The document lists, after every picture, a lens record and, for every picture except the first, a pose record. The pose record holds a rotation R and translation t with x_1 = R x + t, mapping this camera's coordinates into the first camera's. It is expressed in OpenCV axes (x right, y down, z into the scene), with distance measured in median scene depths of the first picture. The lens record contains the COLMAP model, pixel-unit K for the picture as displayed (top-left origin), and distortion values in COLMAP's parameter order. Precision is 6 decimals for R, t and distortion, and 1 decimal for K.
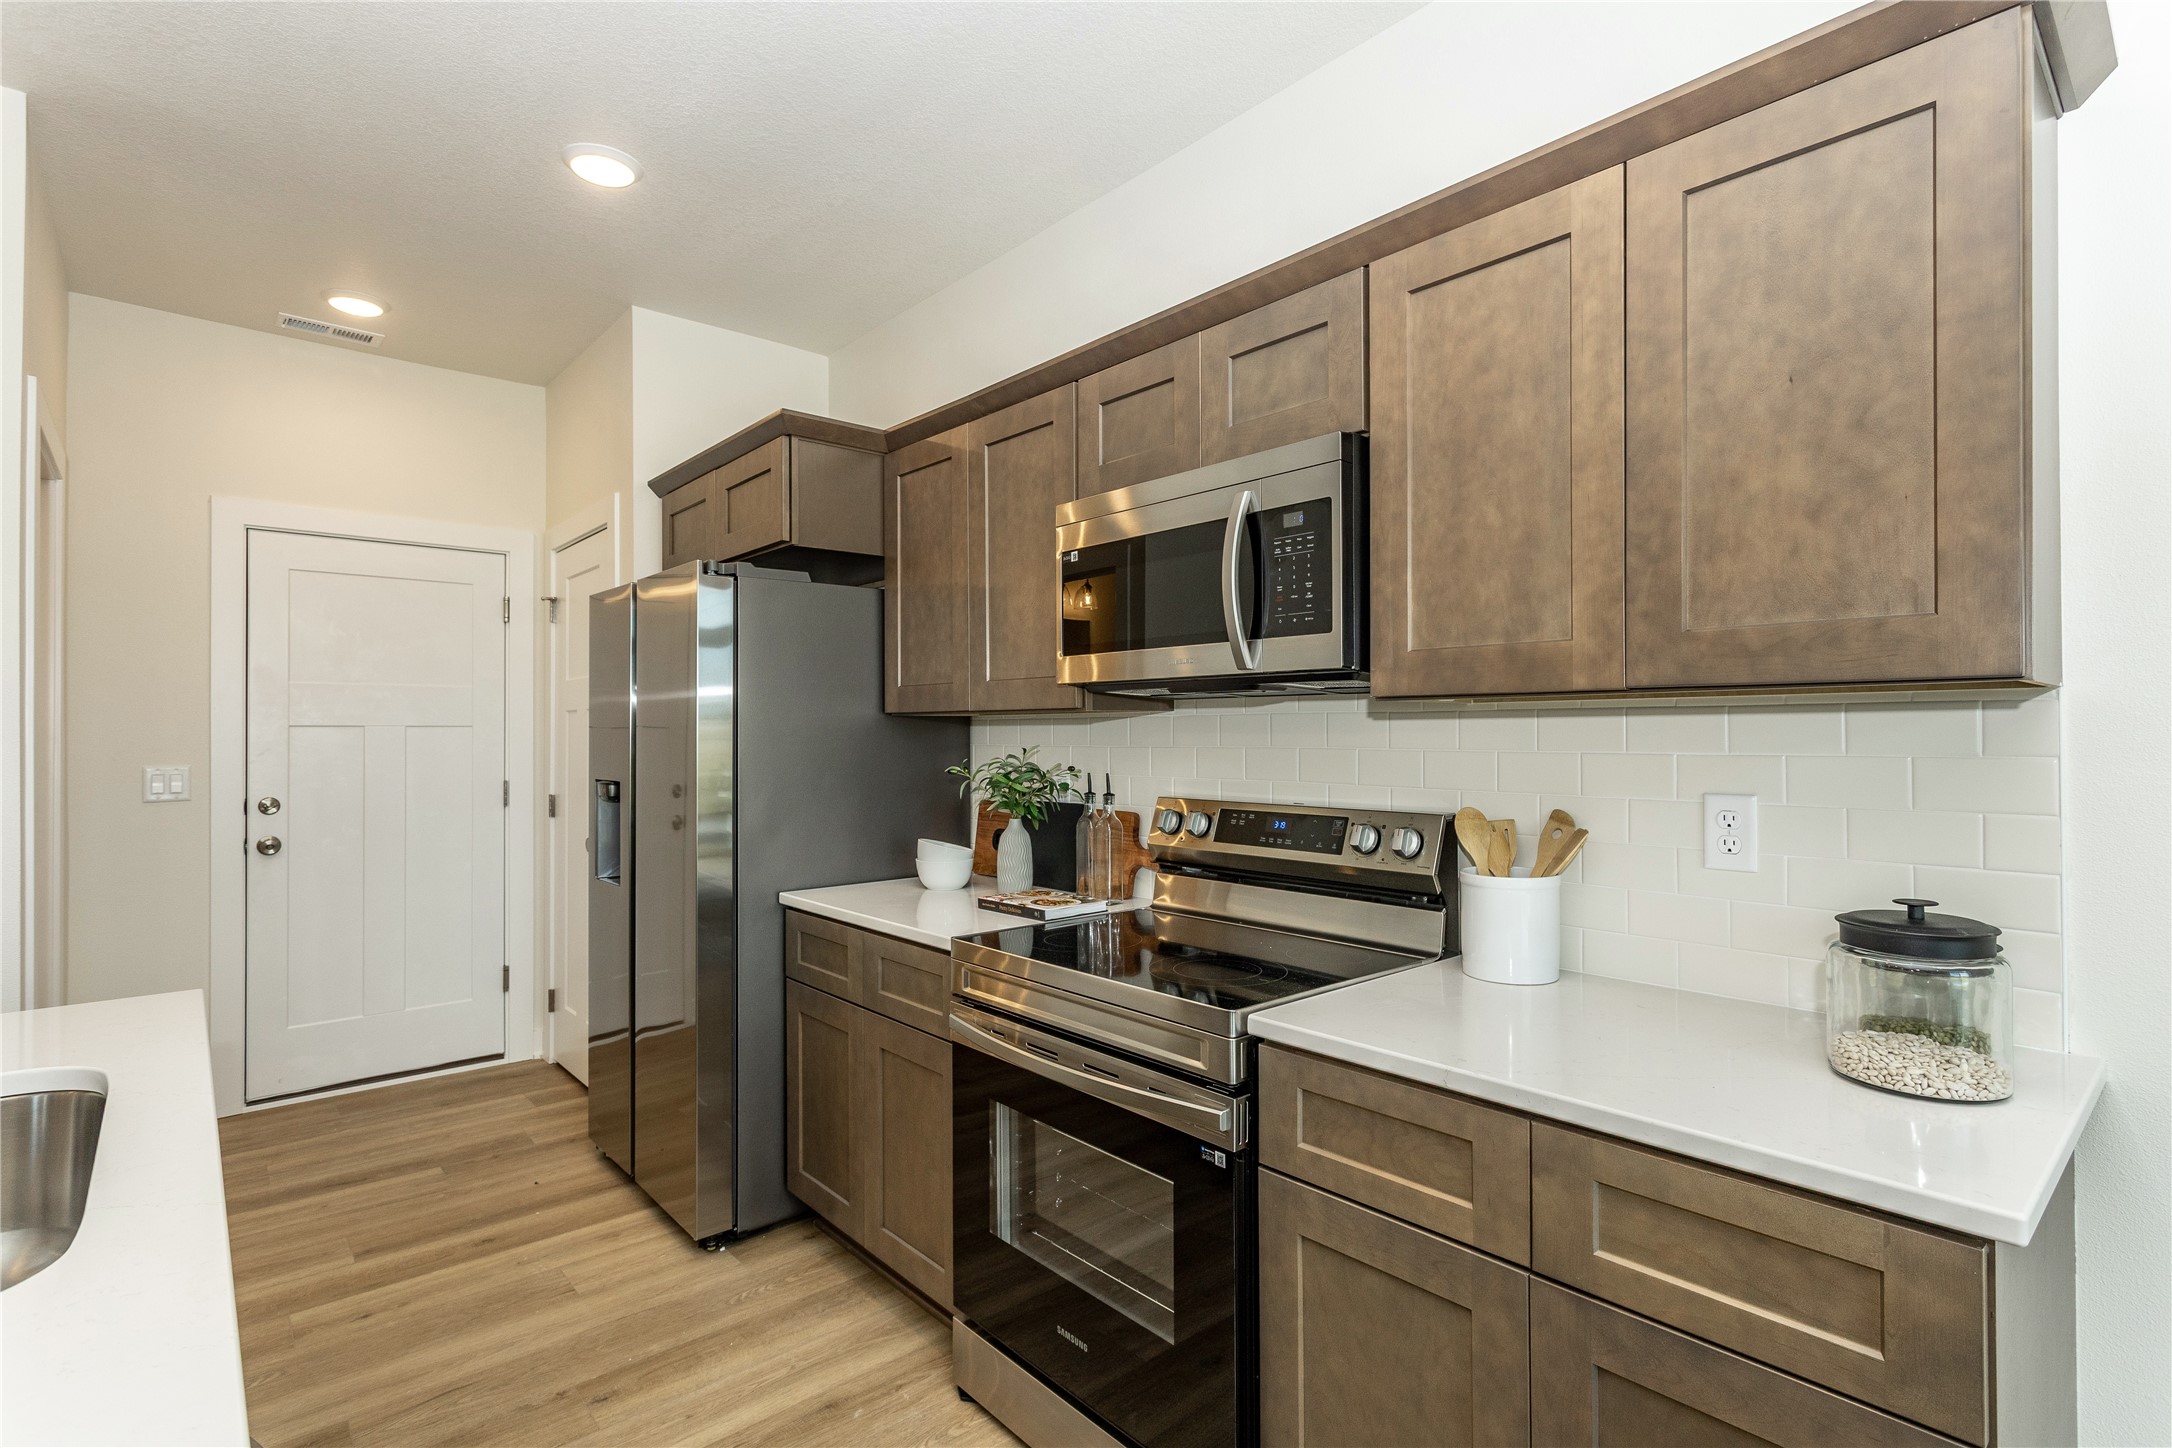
lens RADIAL K [[1039.6, 0, 1089.3], [0, 1039.6, 729.0], [0, 0, 1]] dist [0.000417, 0.000533]
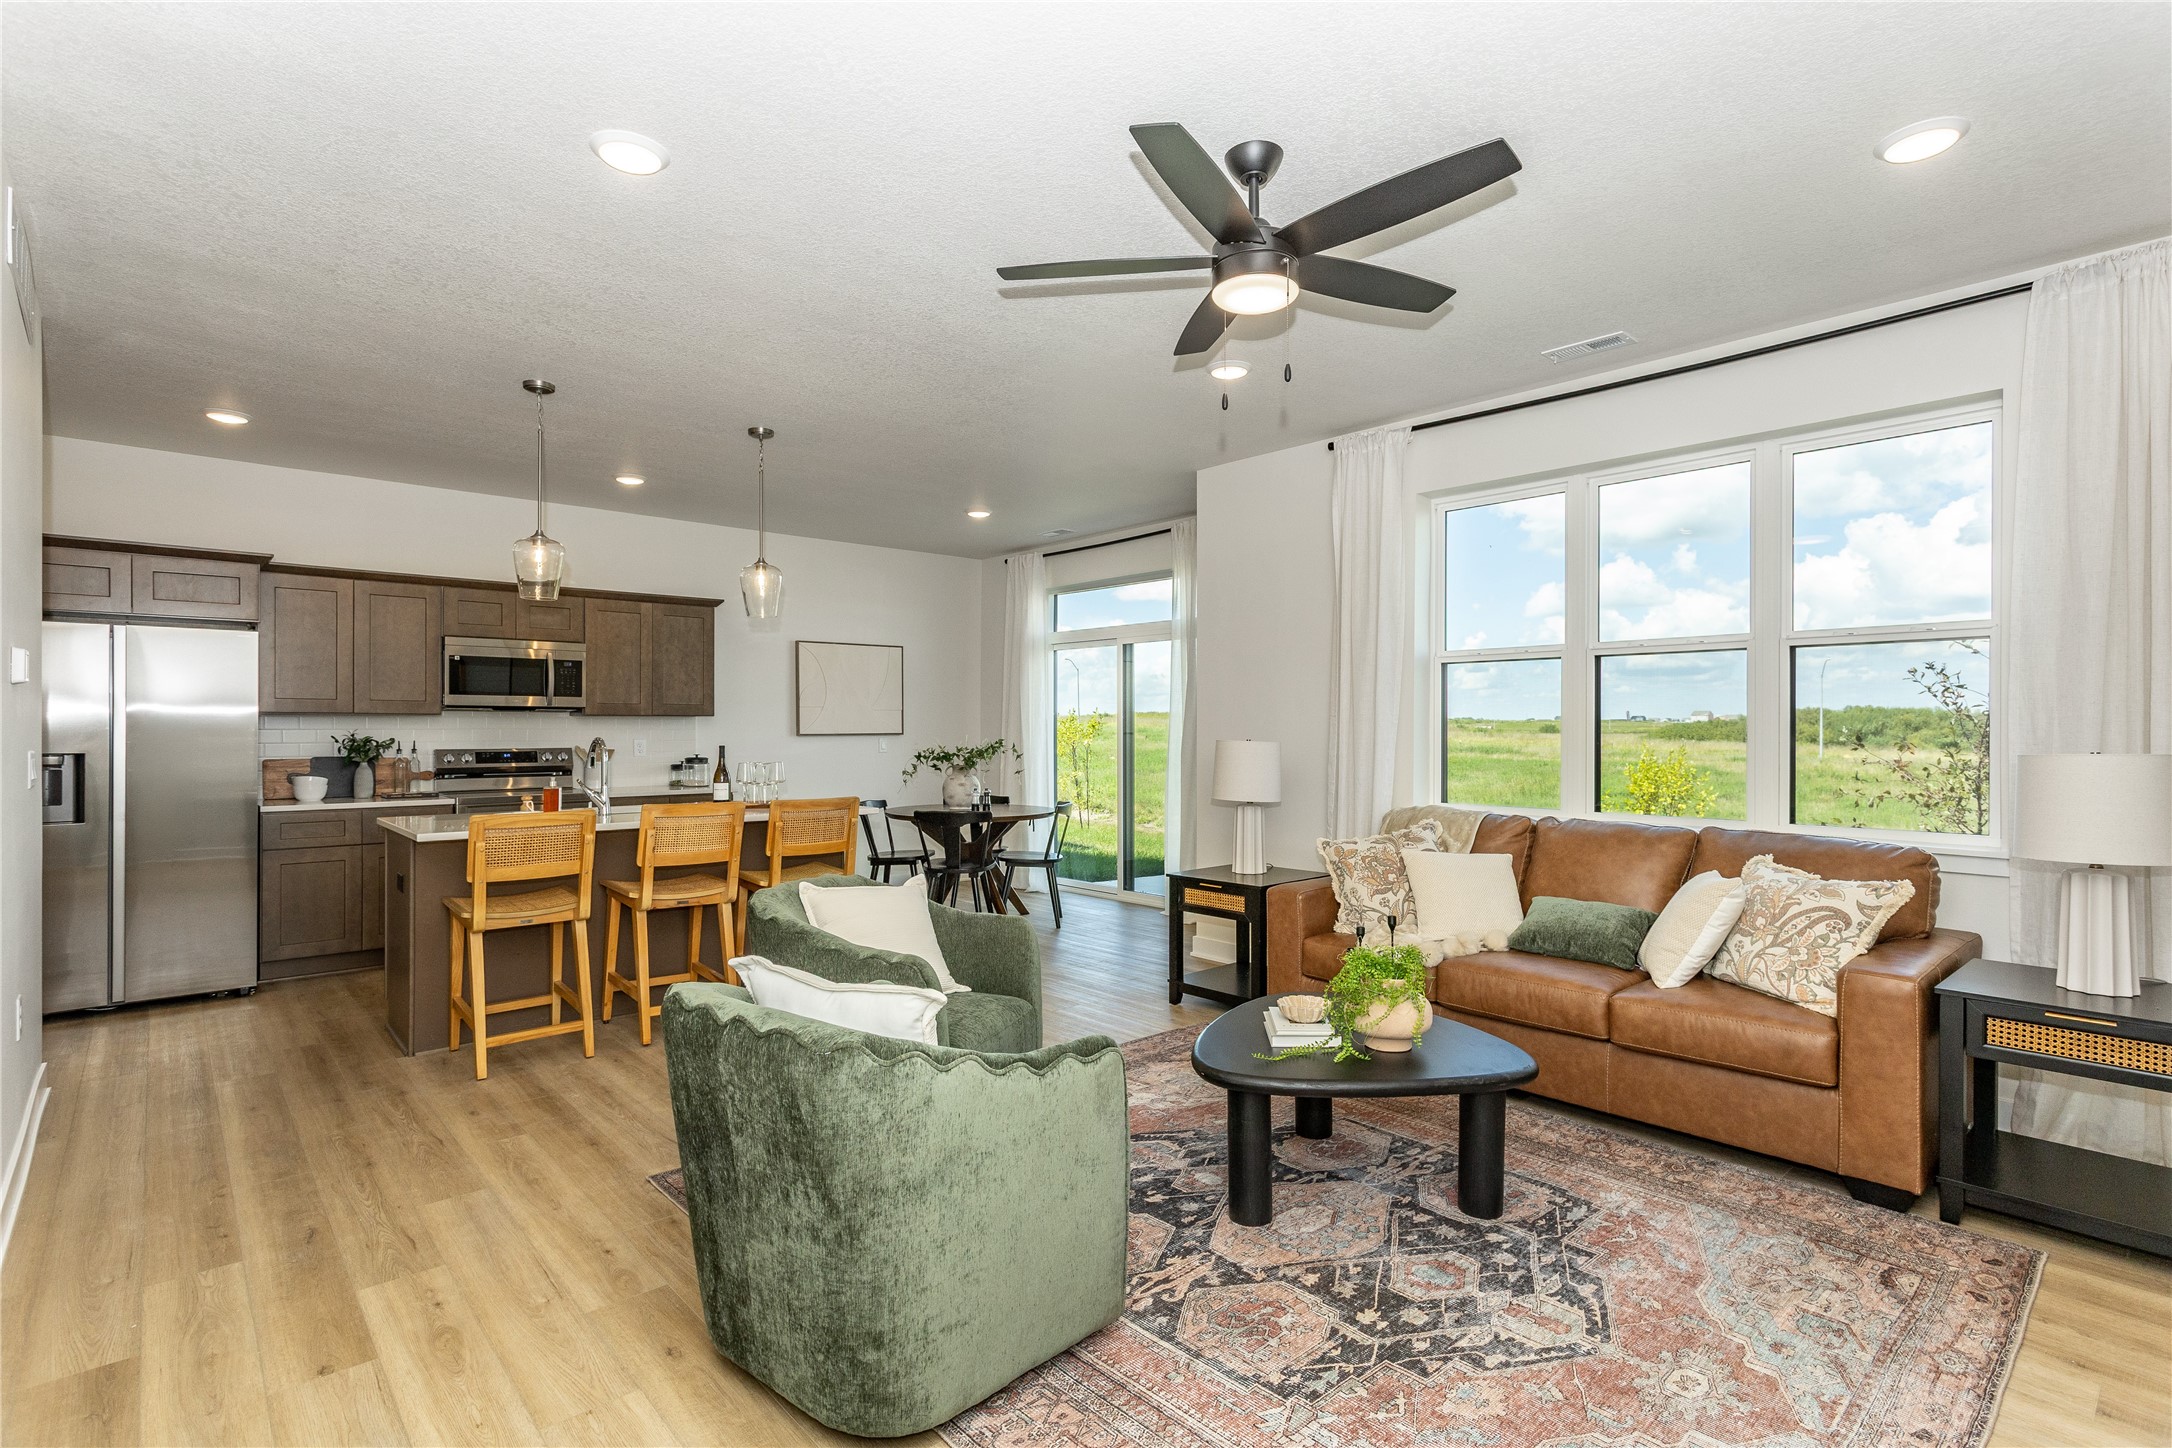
lens RADIAL K [[1047.3, 0, 1103.0], [0, 1047.3, 727.8], [0, 0, 1]] dist [-0.000592, 0.000909]
pose [[-0.015192, 0.004576, 0.999874, -3.349637], [-0.003351, 0.999984, -0.004628, 0.026173], [-0.999879, -0.003421, -0.015176, -0.762661]]
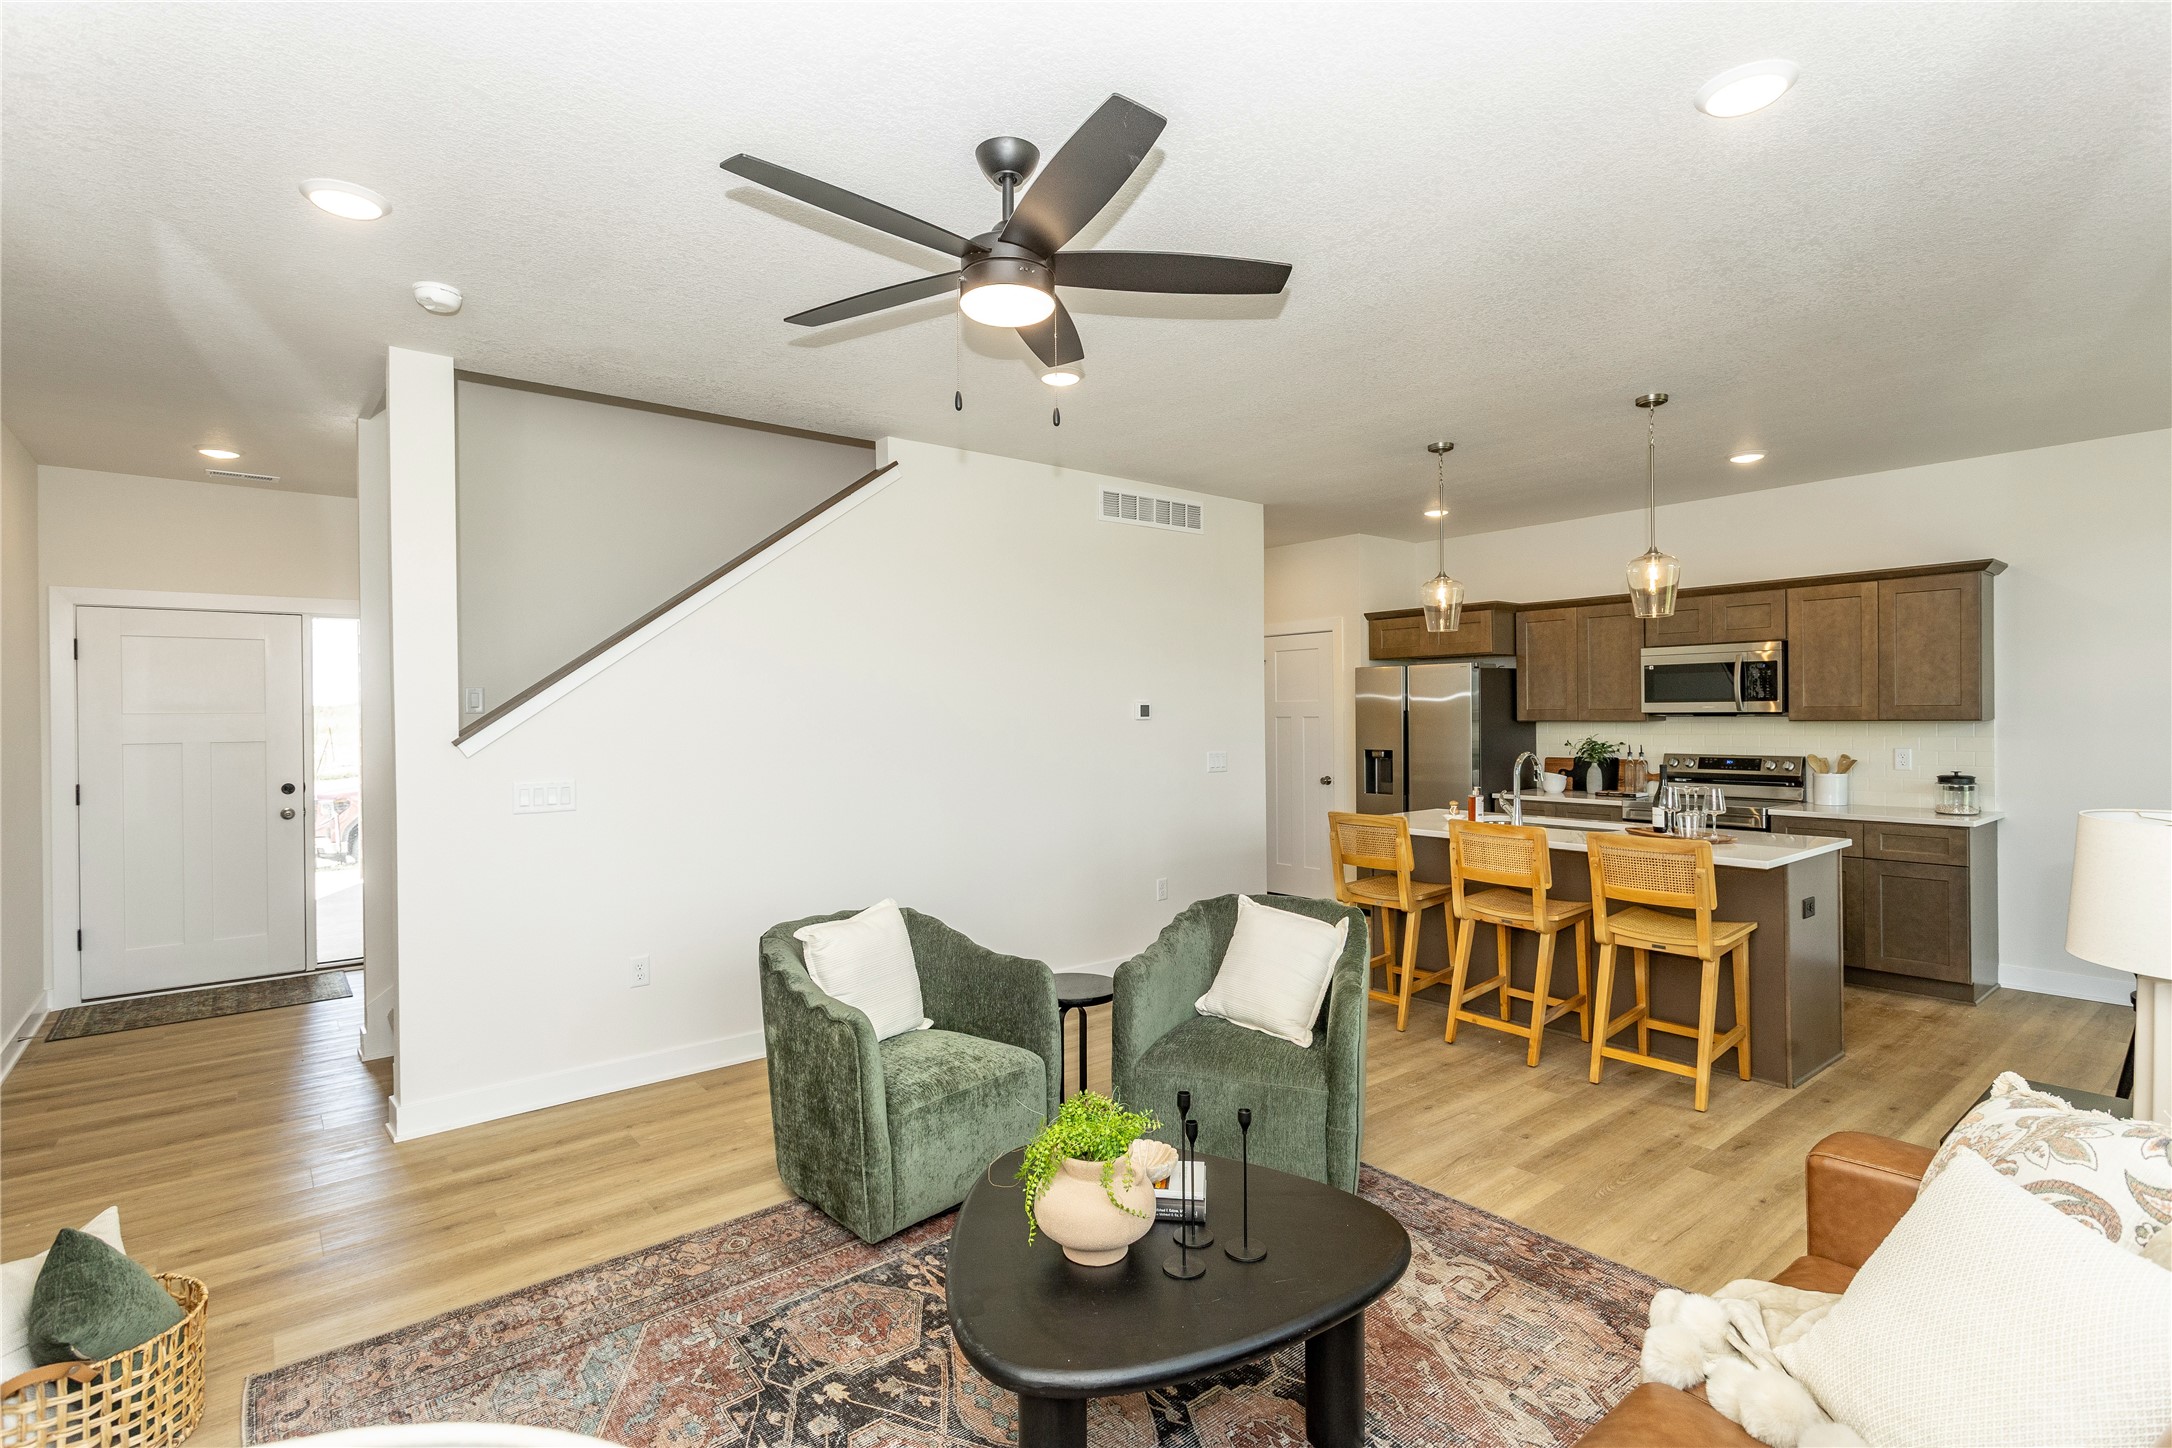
lens RADIAL K [[1038.6, 0, 1082.6], [0, 1038.6, 720.0], [0, 0, 1]] dist [-0.000718, 0.000515]
pose [[0.998900, -0.006768, -0.046409, -1.742777], [0.007227, 0.999927, 0.009714, -0.075921], [0.046339, -0.010038, 0.998875, -2.303030]]
